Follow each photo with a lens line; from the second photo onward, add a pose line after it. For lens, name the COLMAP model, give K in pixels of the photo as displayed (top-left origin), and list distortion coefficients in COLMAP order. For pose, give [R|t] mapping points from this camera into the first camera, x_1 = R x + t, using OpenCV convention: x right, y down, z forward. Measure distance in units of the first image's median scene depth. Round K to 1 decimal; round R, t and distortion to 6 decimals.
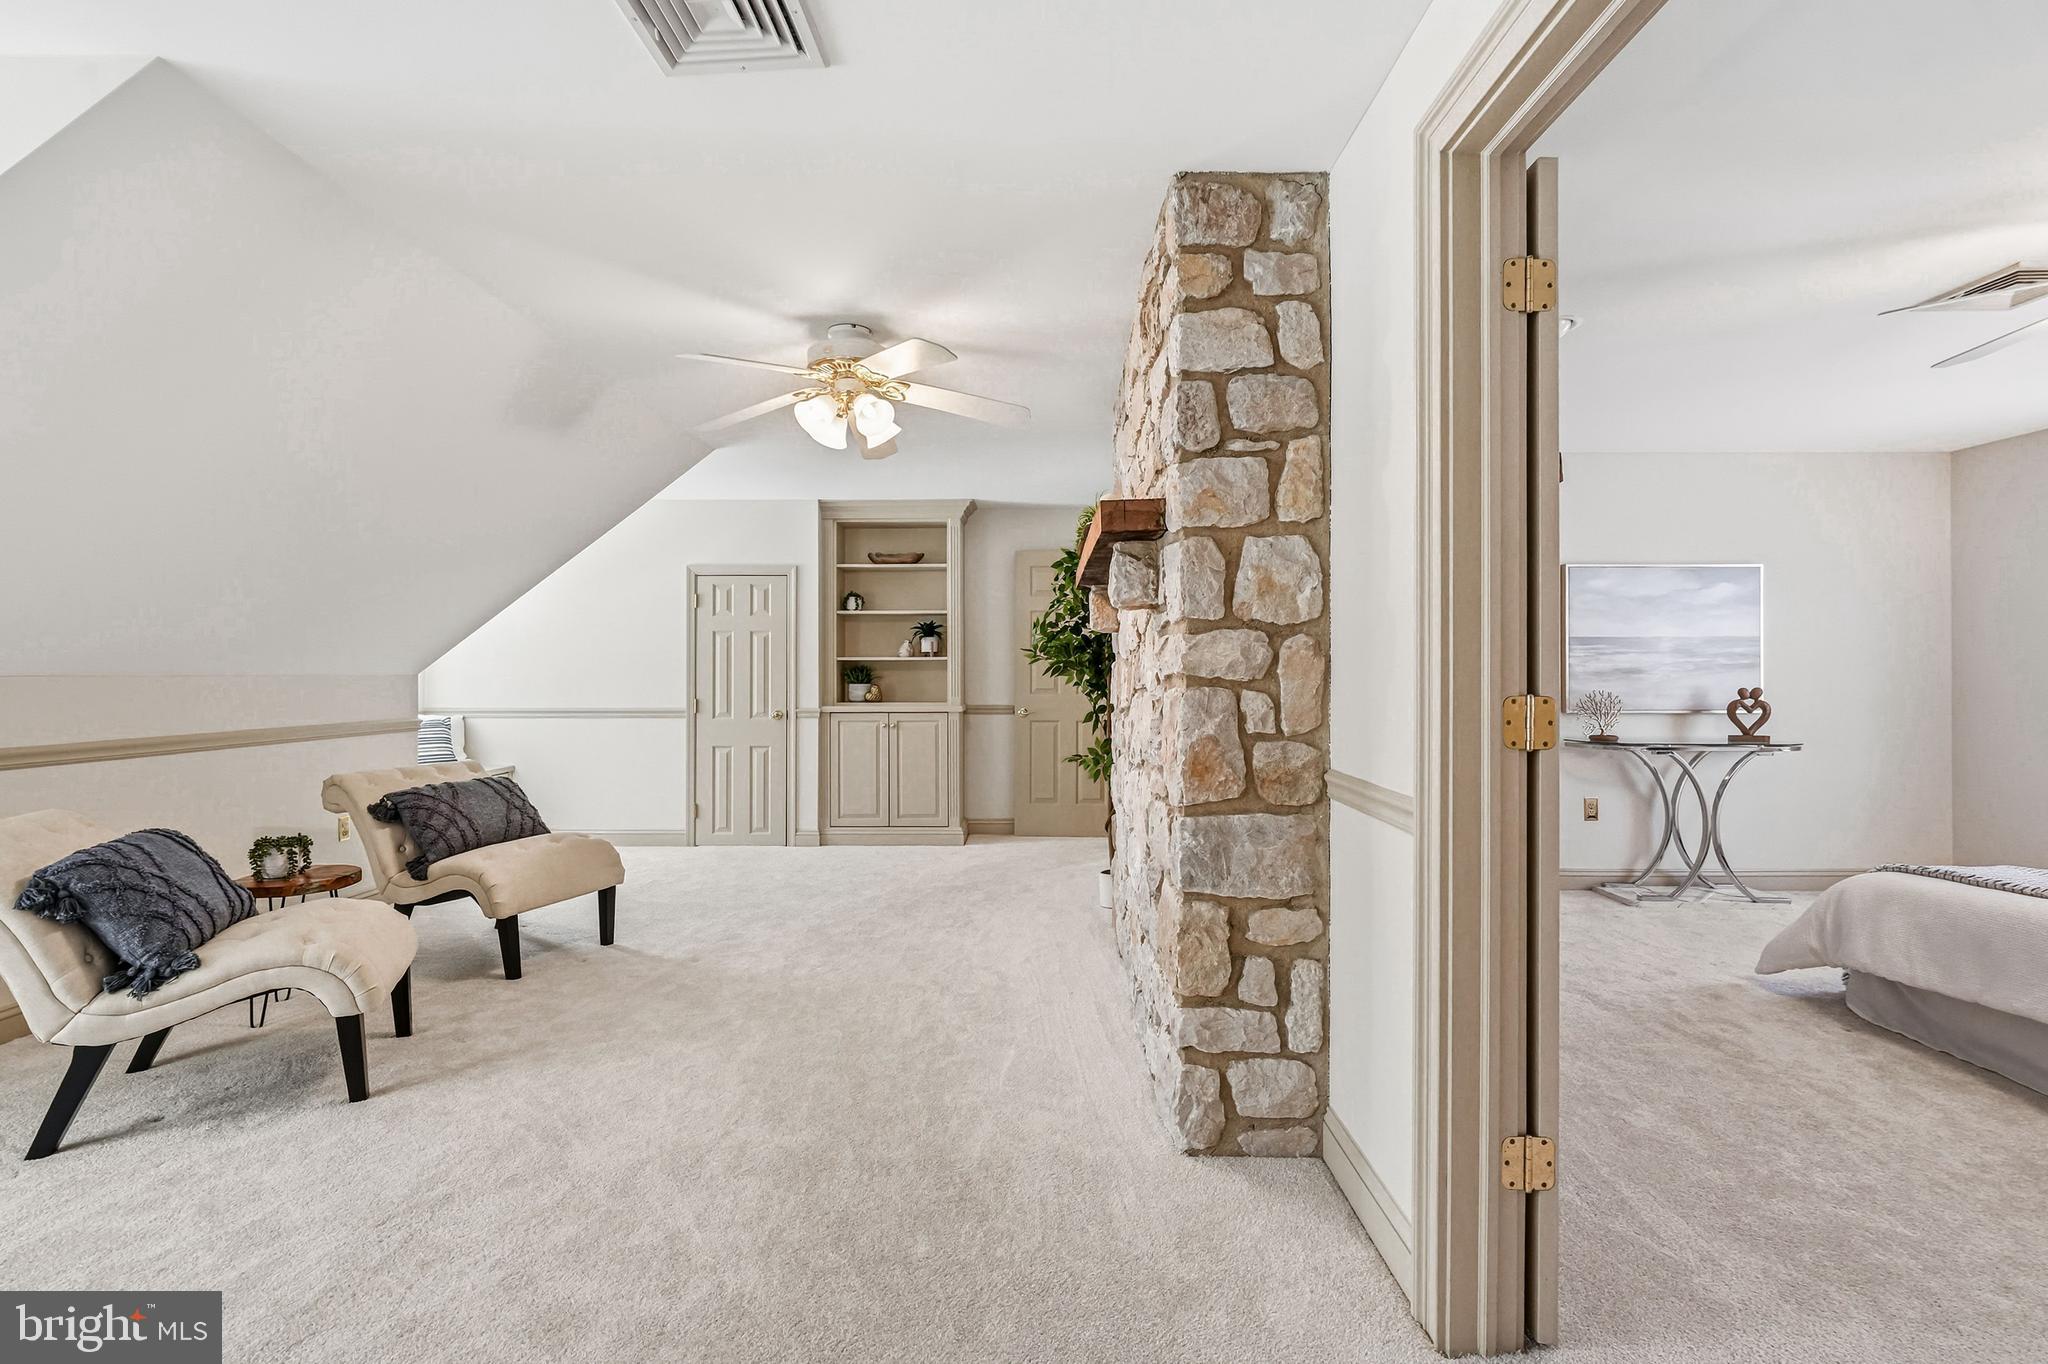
lens RADIAL K [[924.6, 0, 1030.1], [0, 924.6, 668.4], [0, 0, 1]] dist [0.001948, 0.000849]
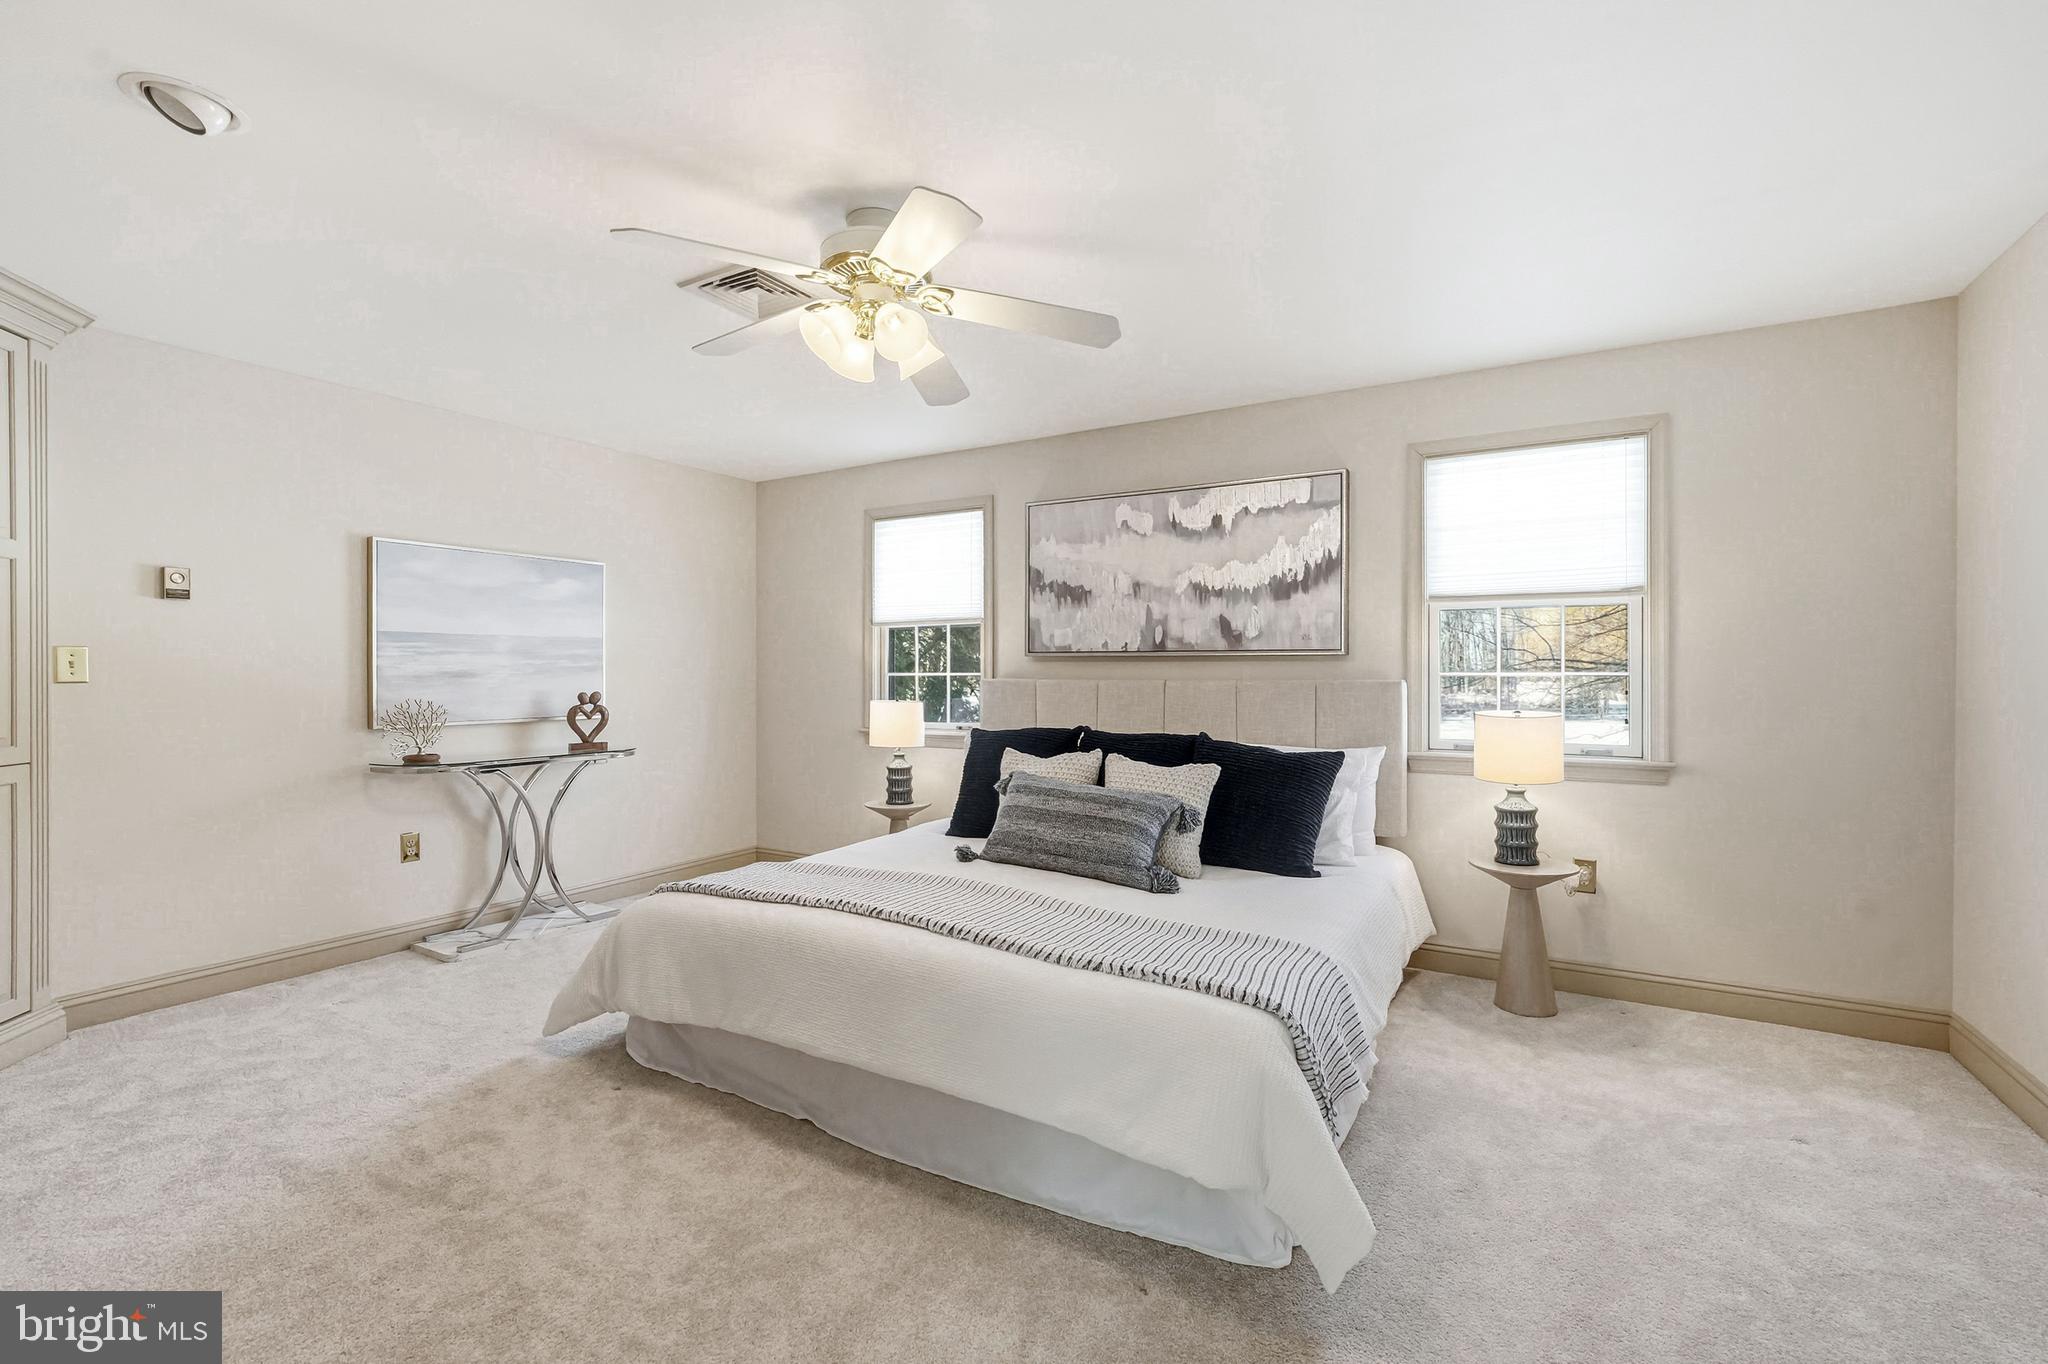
lens RADIAL K [[883.8, 0, 1020.7], [0, 883.8, 683.2], [0, 0, 1]] dist [-0.007506, 0.003188]
pose [[0.522289, -0.013192, 0.852666, 0.240278], [-0.006127, 0.999796, 0.019221, -0.008318], [-0.852746, -0.015263, 0.522102, 0.155634]]
